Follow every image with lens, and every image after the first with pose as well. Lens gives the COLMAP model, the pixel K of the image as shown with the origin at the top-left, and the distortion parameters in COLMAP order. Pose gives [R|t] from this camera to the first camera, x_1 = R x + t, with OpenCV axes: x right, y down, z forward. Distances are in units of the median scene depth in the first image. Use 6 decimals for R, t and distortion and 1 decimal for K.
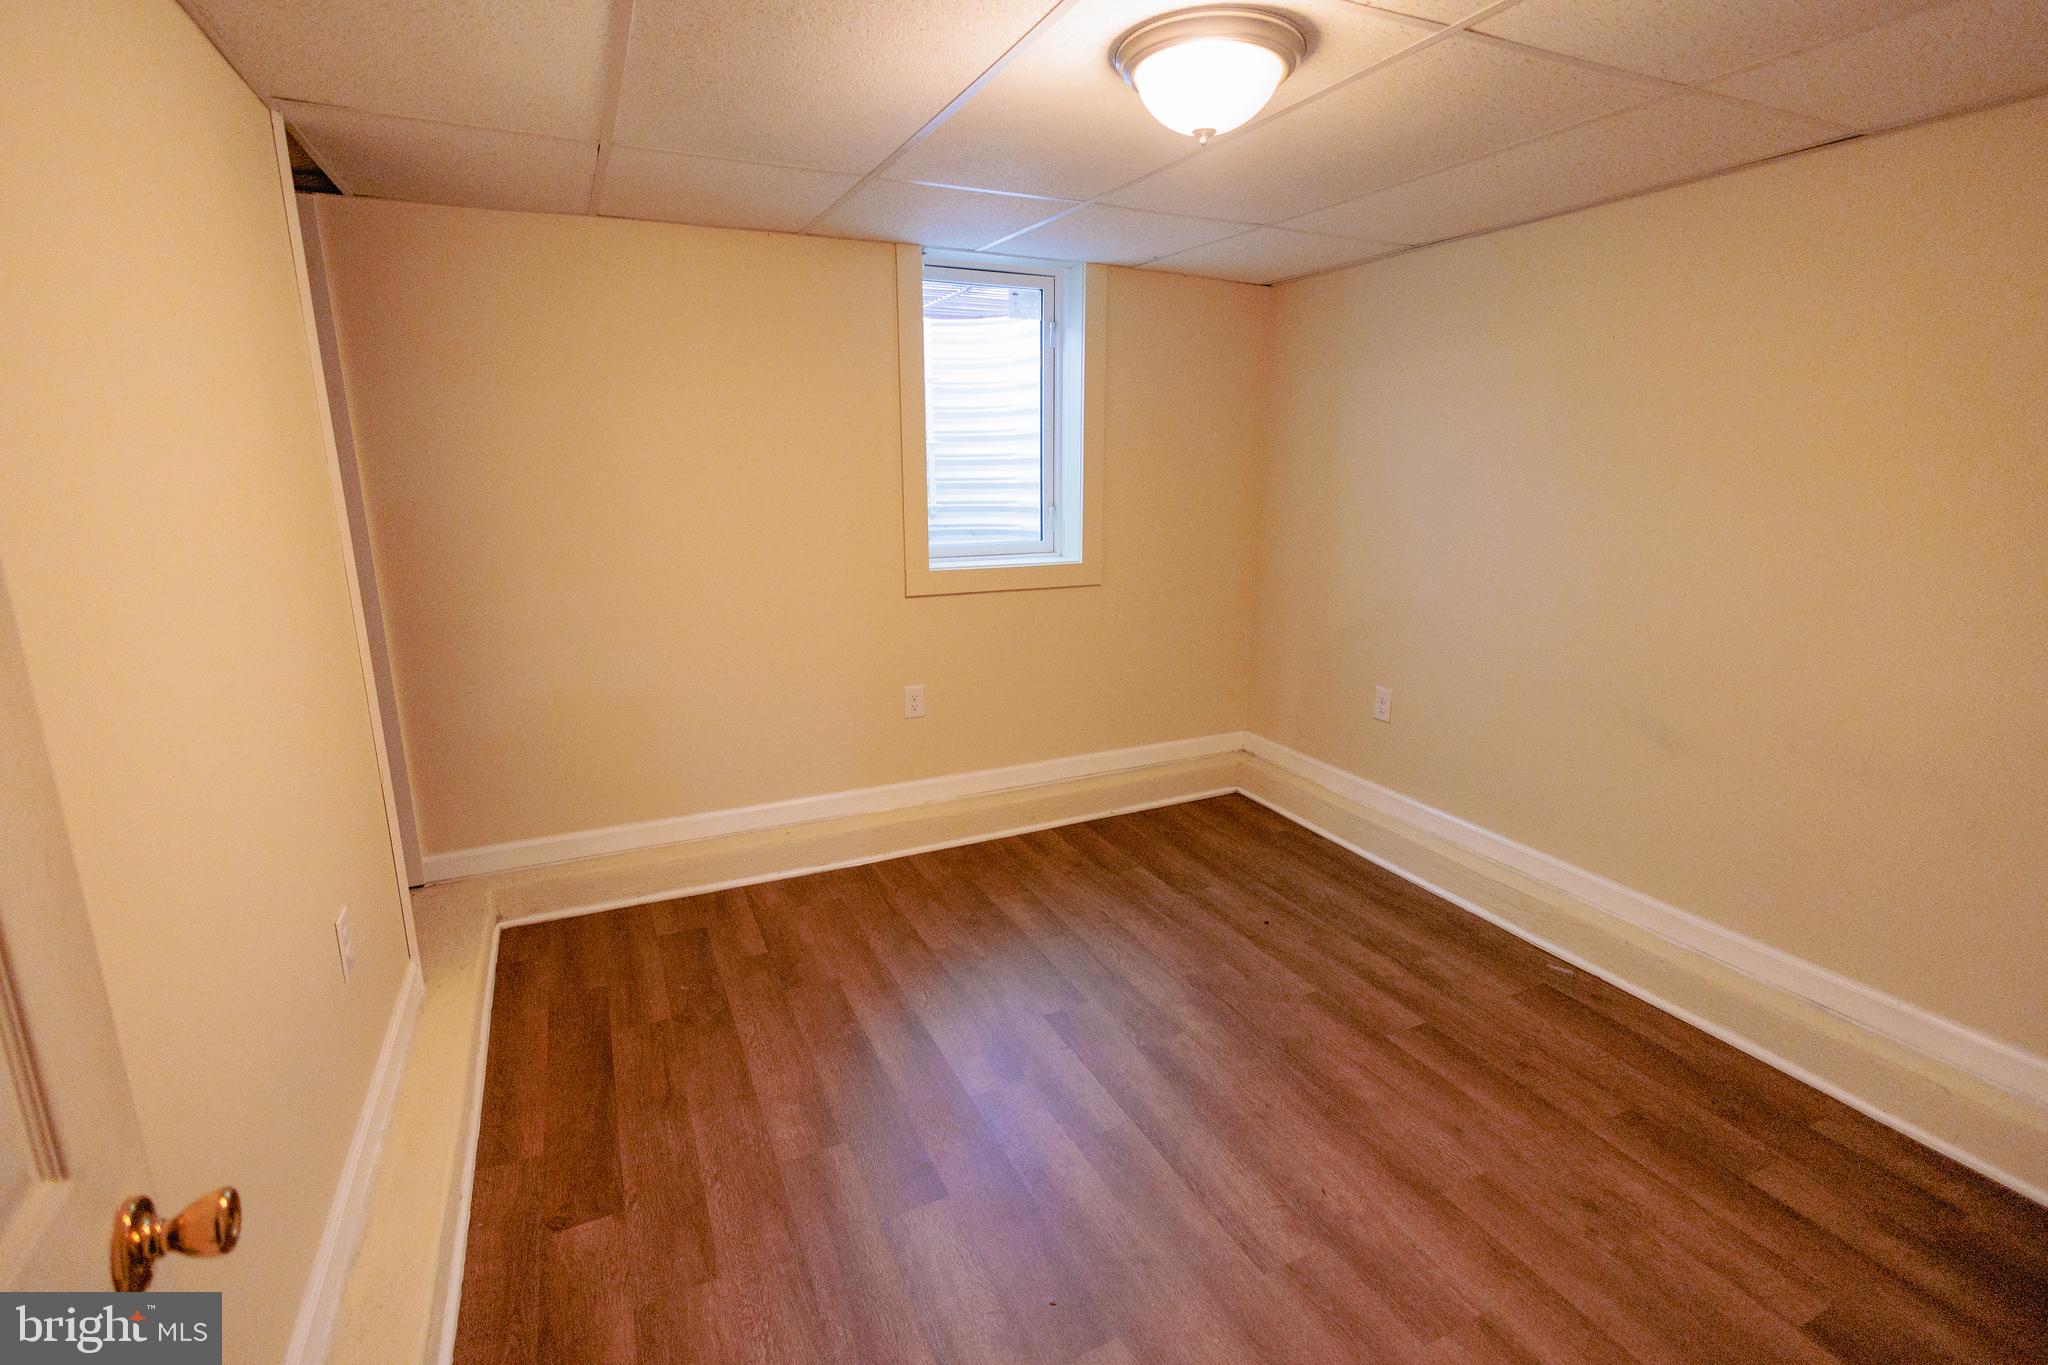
lens RADIAL K [[941.0, 0, 1015.5], [0, 941.0, 674.5], [0, 0, 1]] dist [0.014380, -0.003928]
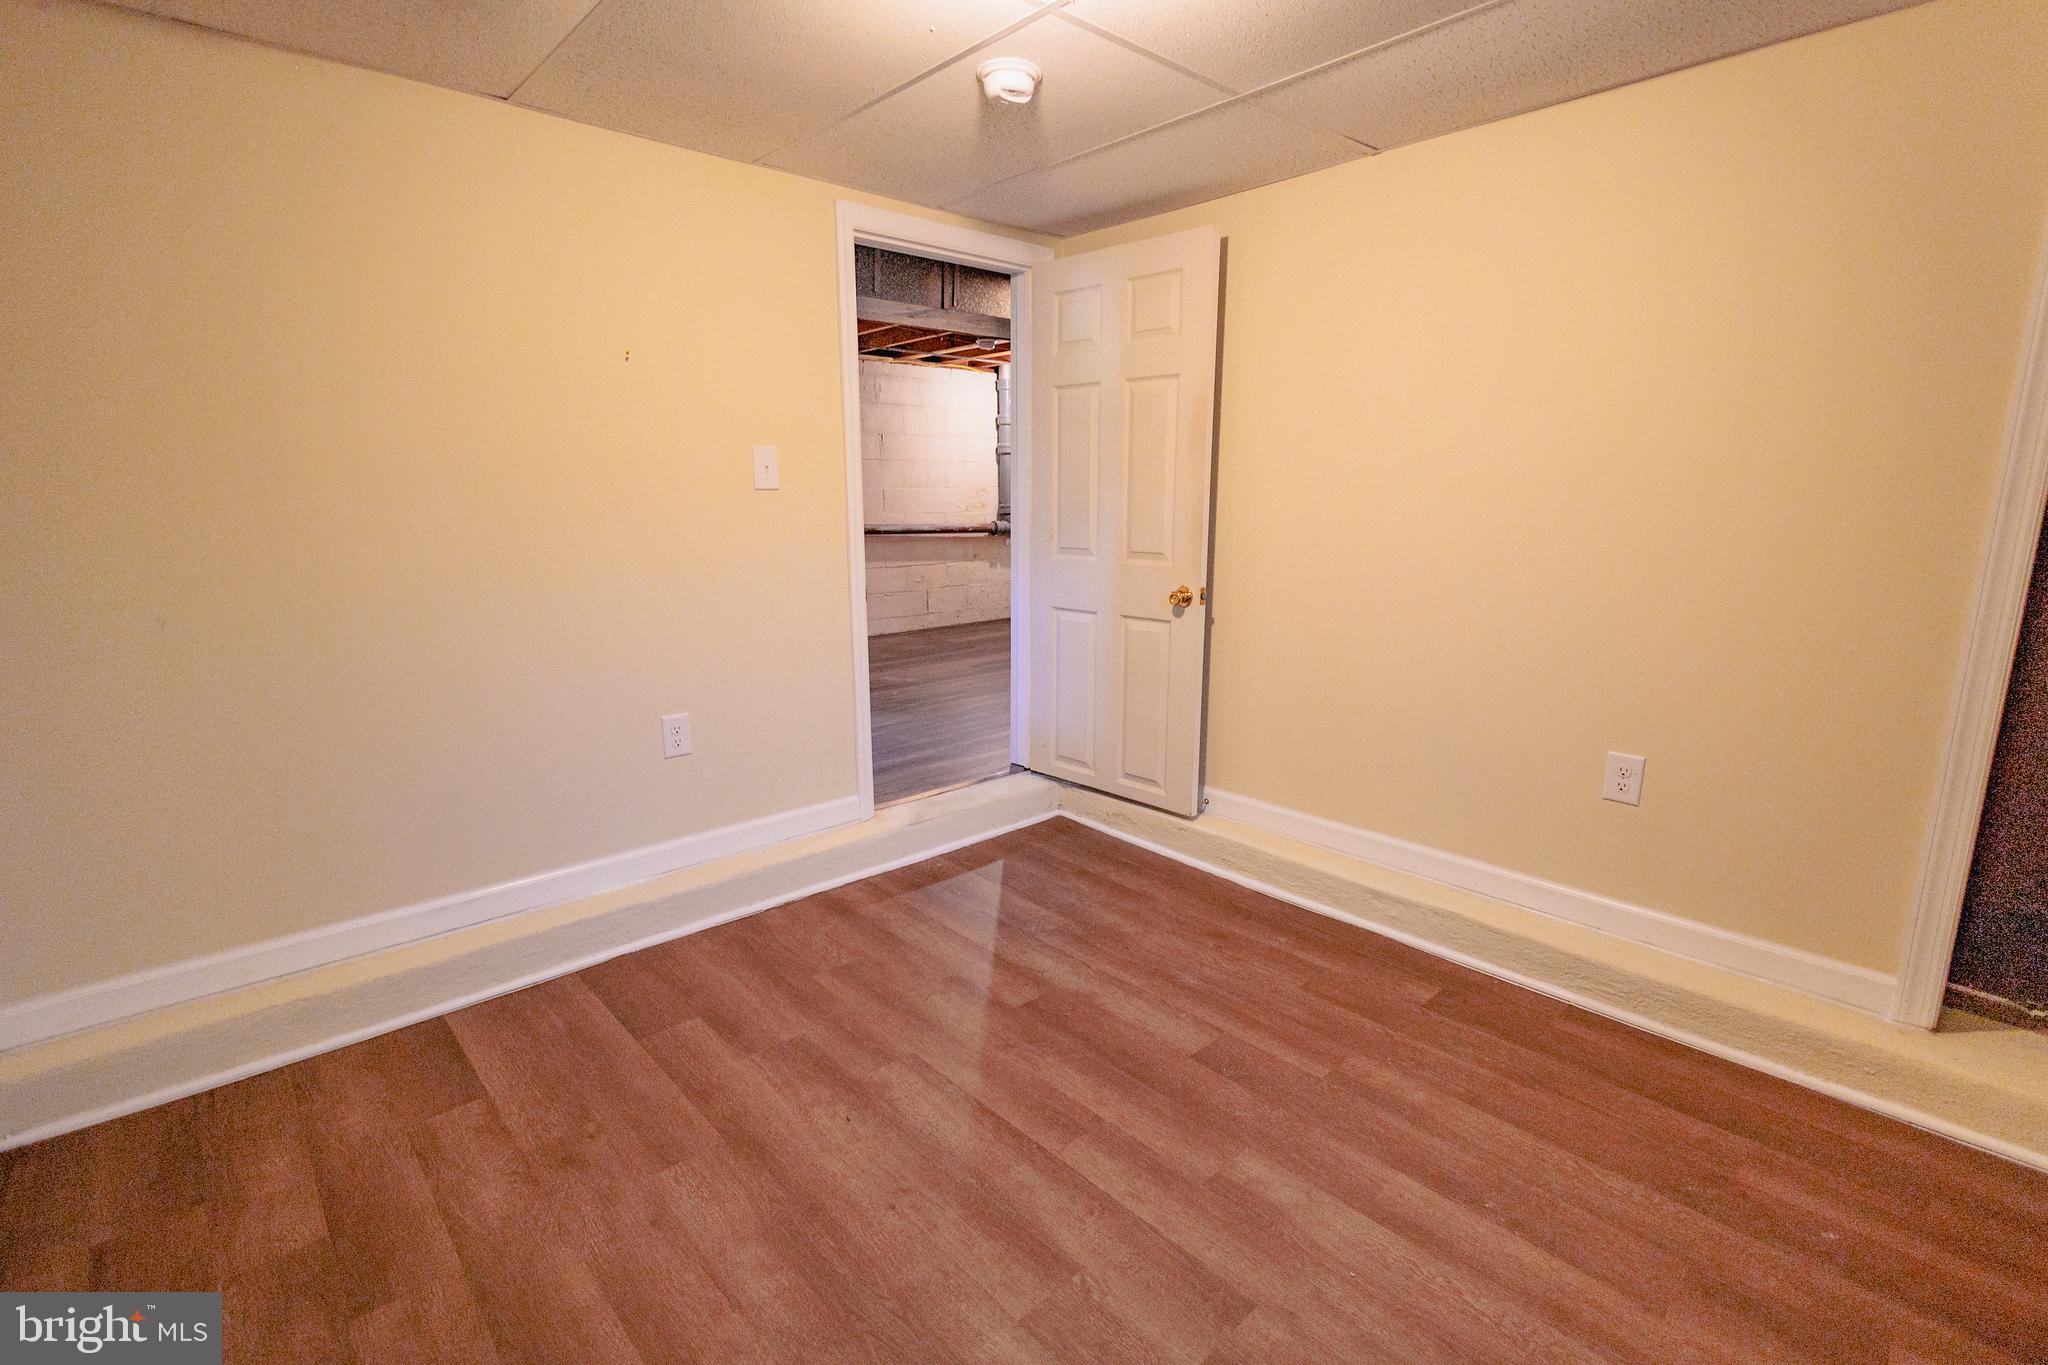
lens RADIAL K [[941.0, 0, 1019.3], [0, 941.0, 682.4], [0, 0, 1]] dist [0.014380, -0.003928]
pose [[-0.954666, 0.060502, -0.291465, 0.385157], [-0.065933, 0.911831, 0.405236, -0.261443], [0.290285, 0.406083, -0.866505, 1.598314]]
